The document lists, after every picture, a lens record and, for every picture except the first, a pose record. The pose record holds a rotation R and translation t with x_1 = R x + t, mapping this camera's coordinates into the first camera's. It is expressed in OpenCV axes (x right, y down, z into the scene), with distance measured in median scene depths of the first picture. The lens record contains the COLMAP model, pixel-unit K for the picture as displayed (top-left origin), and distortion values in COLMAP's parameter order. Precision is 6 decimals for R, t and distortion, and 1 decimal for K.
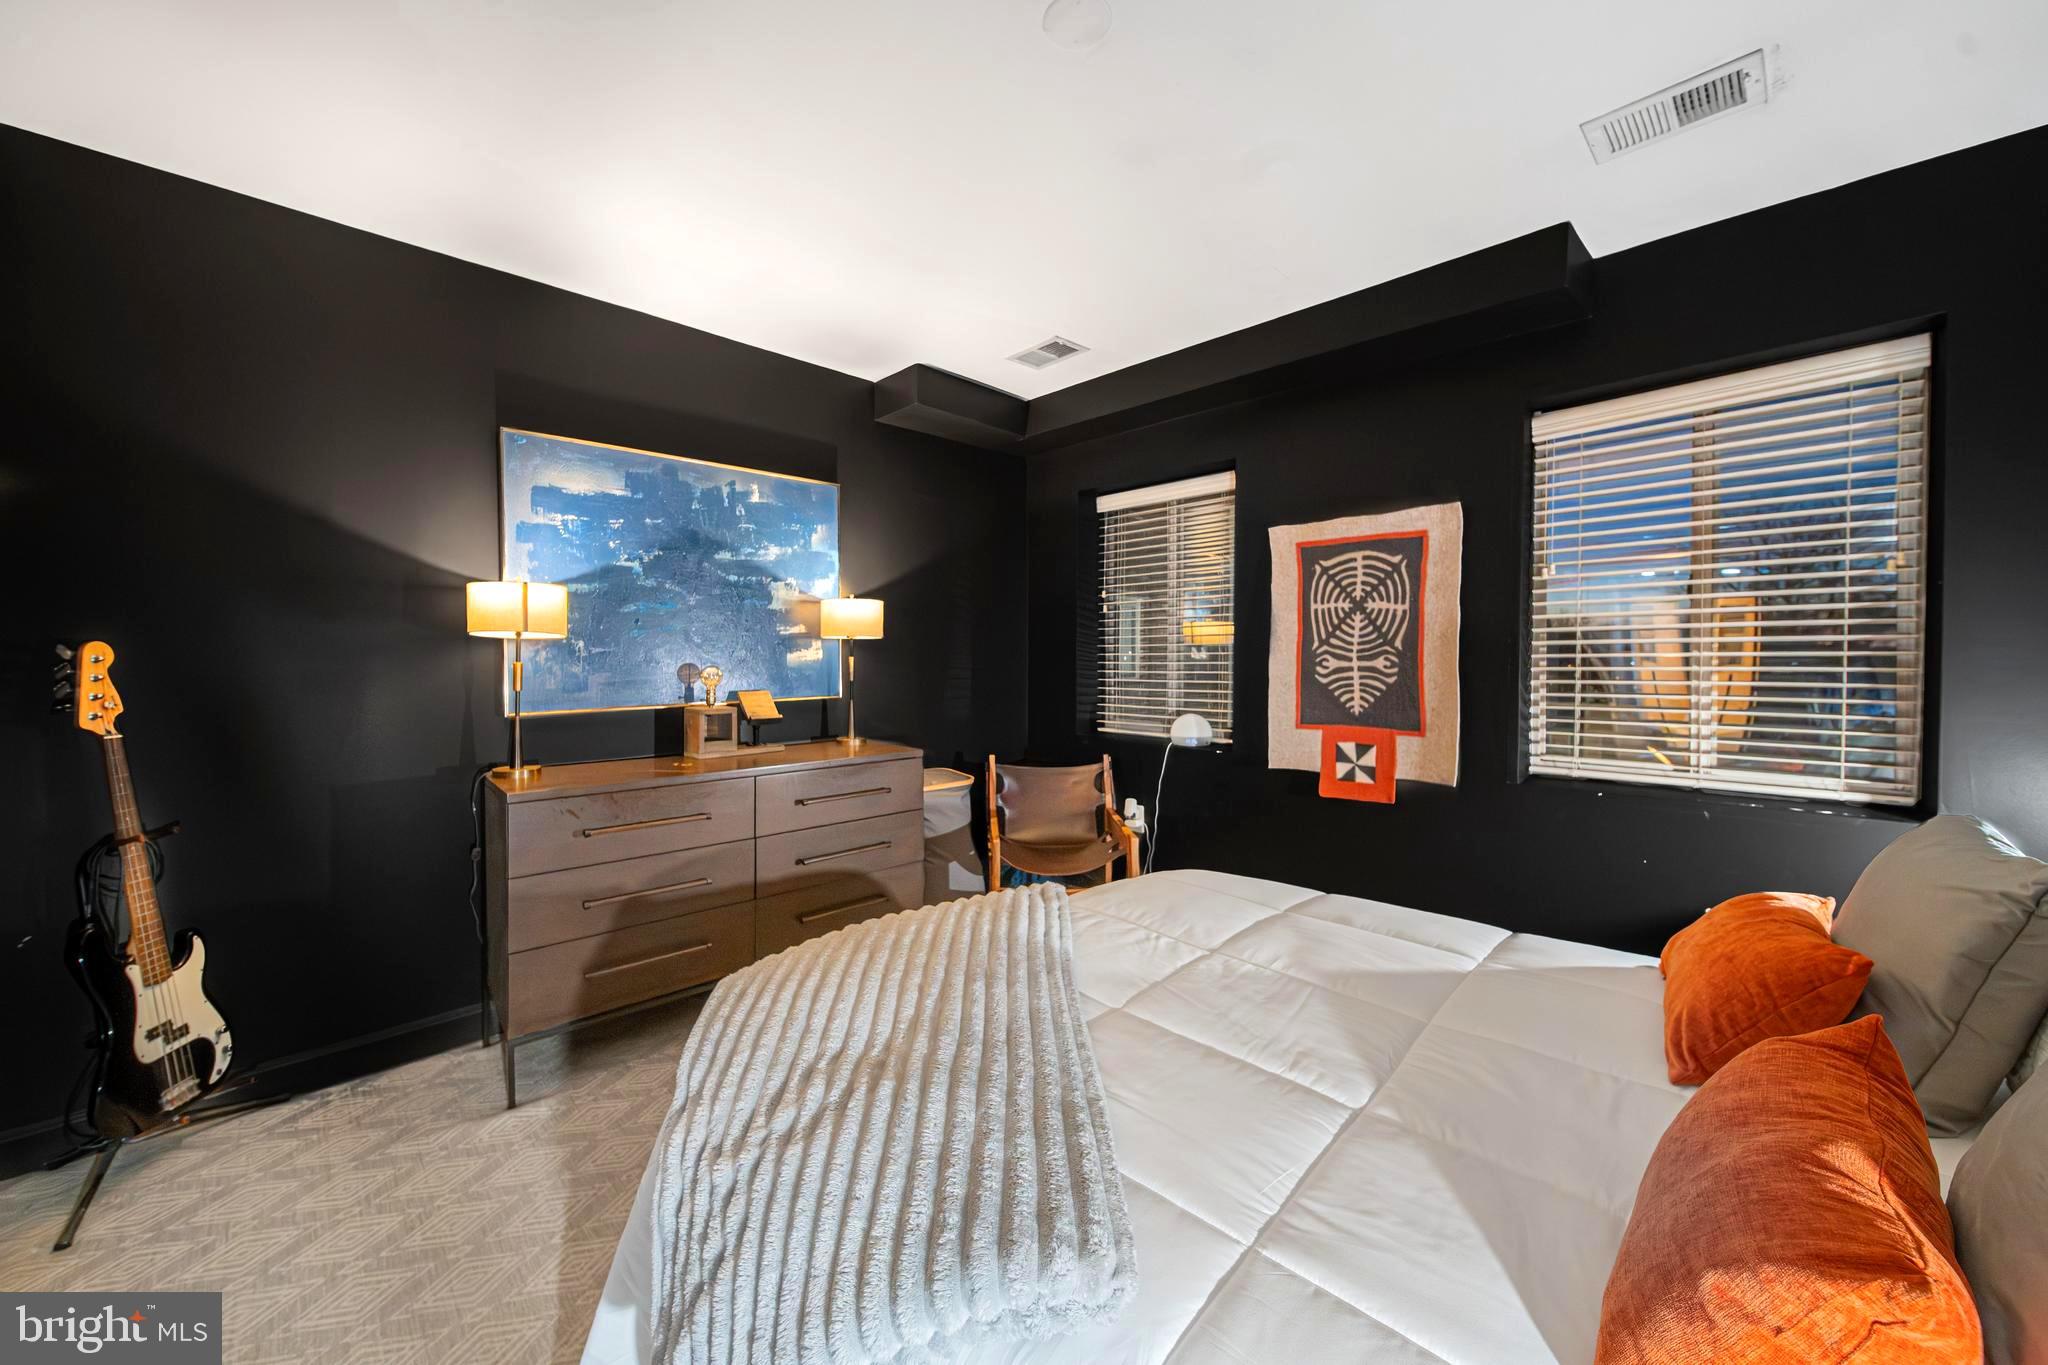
lens RADIAL K [[739.9, 0, 1018.3], [0, 739.9, 661.9], [0, 0, 1]] dist [-0.001947, -0.000414]
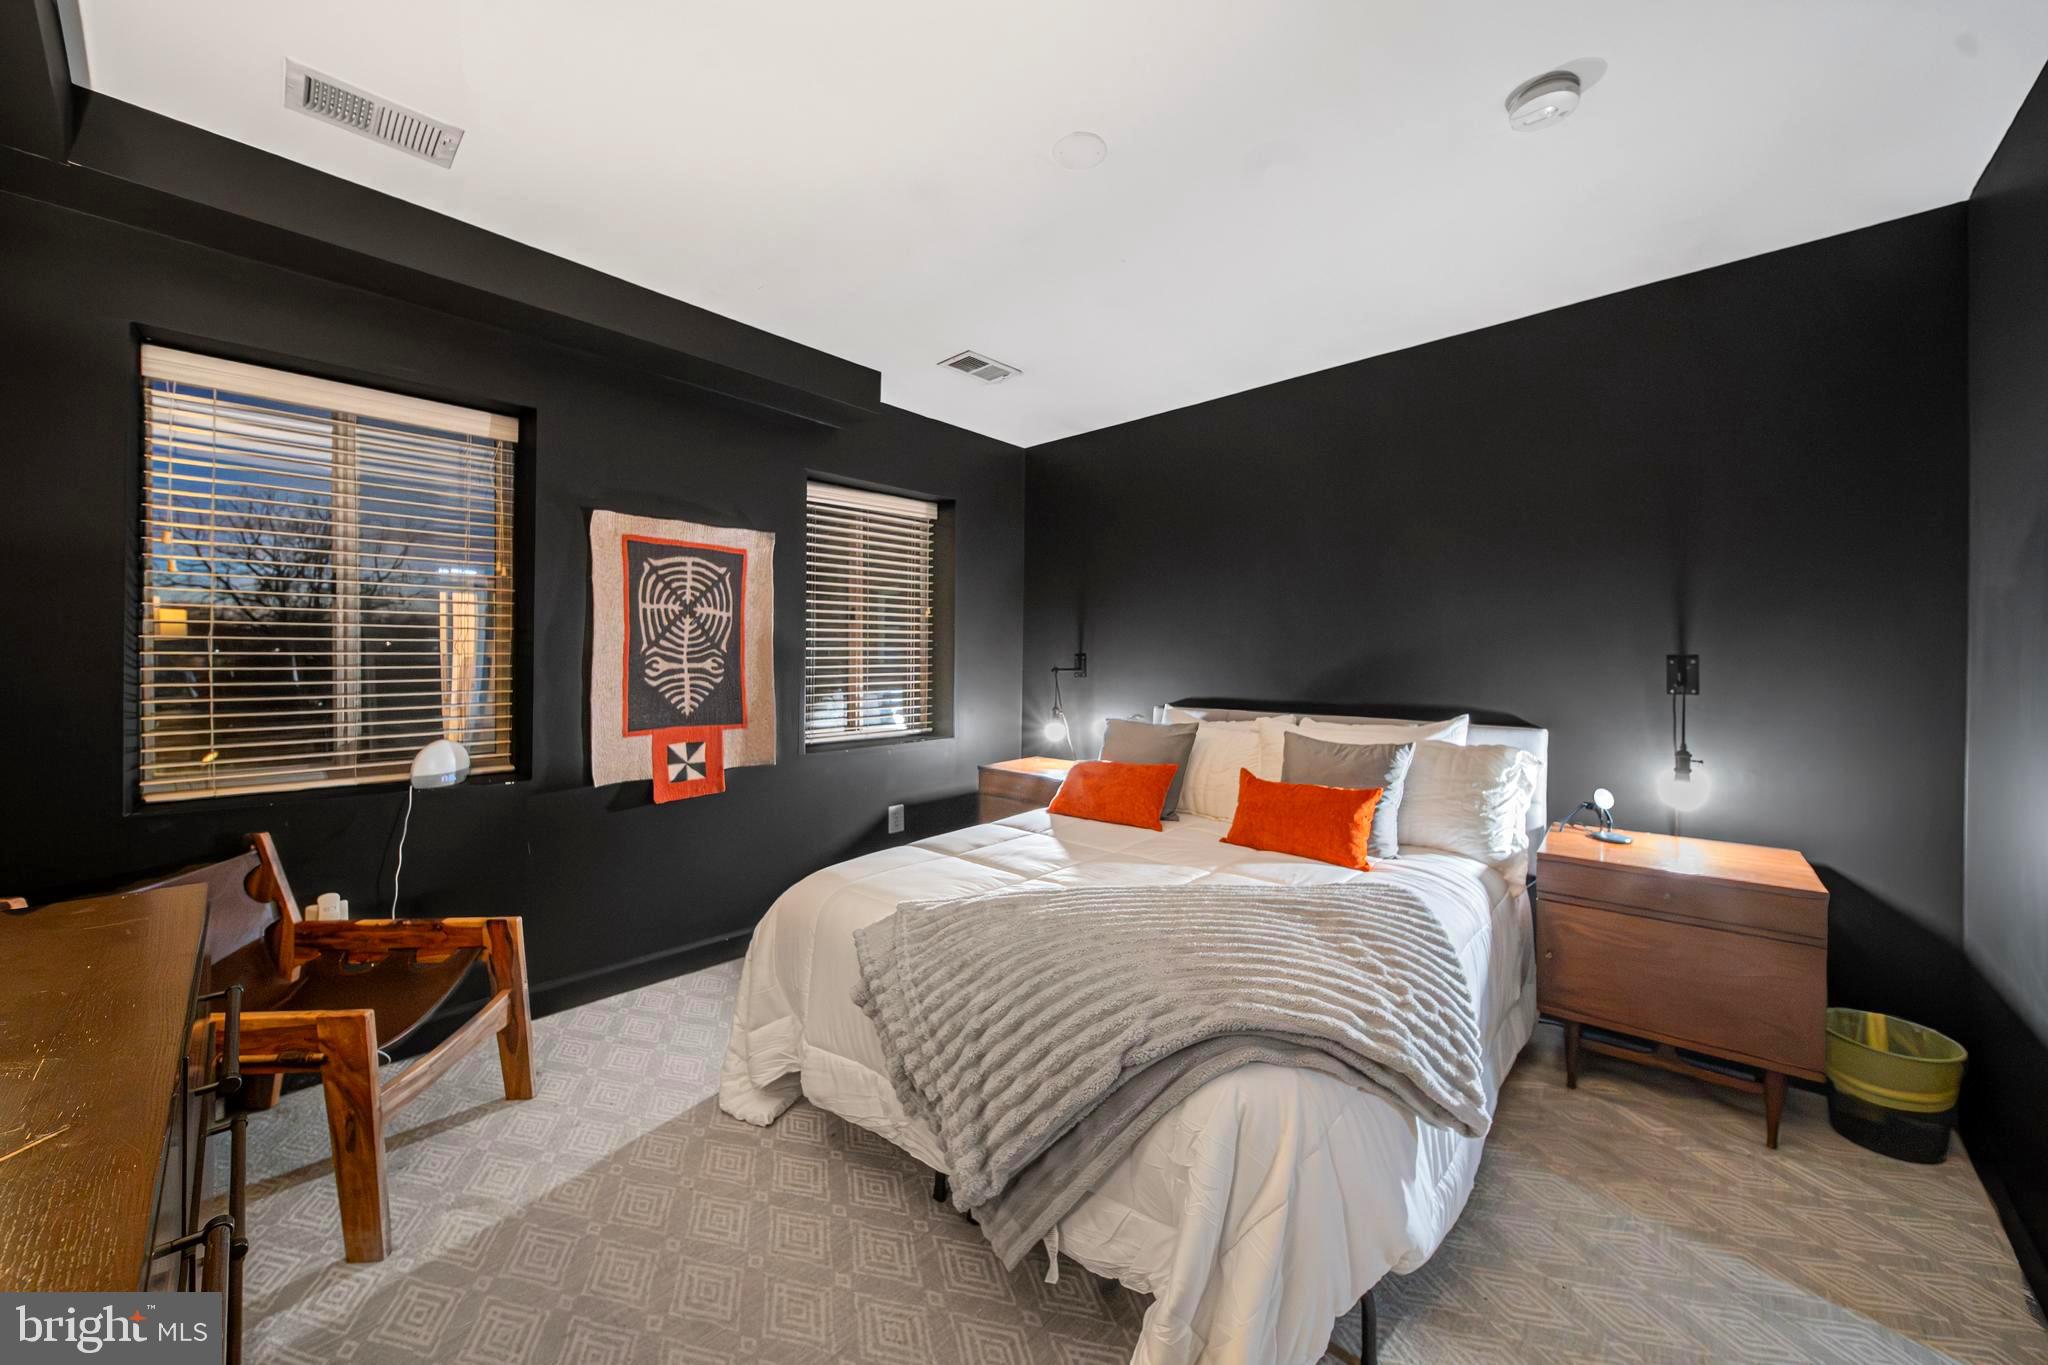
lens RADIAL K [[739.9, 0, 1018.3], [0, 739.9, 661.9], [0, 0, 1]] dist [-0.001947, -0.000414]
pose [[-0.033072, -0.006880, 0.999429, -0.583314], [0.002778, 0.999972, 0.006975, -0.008491], [-0.999449, 0.003007, -0.033052, 0.570716]]
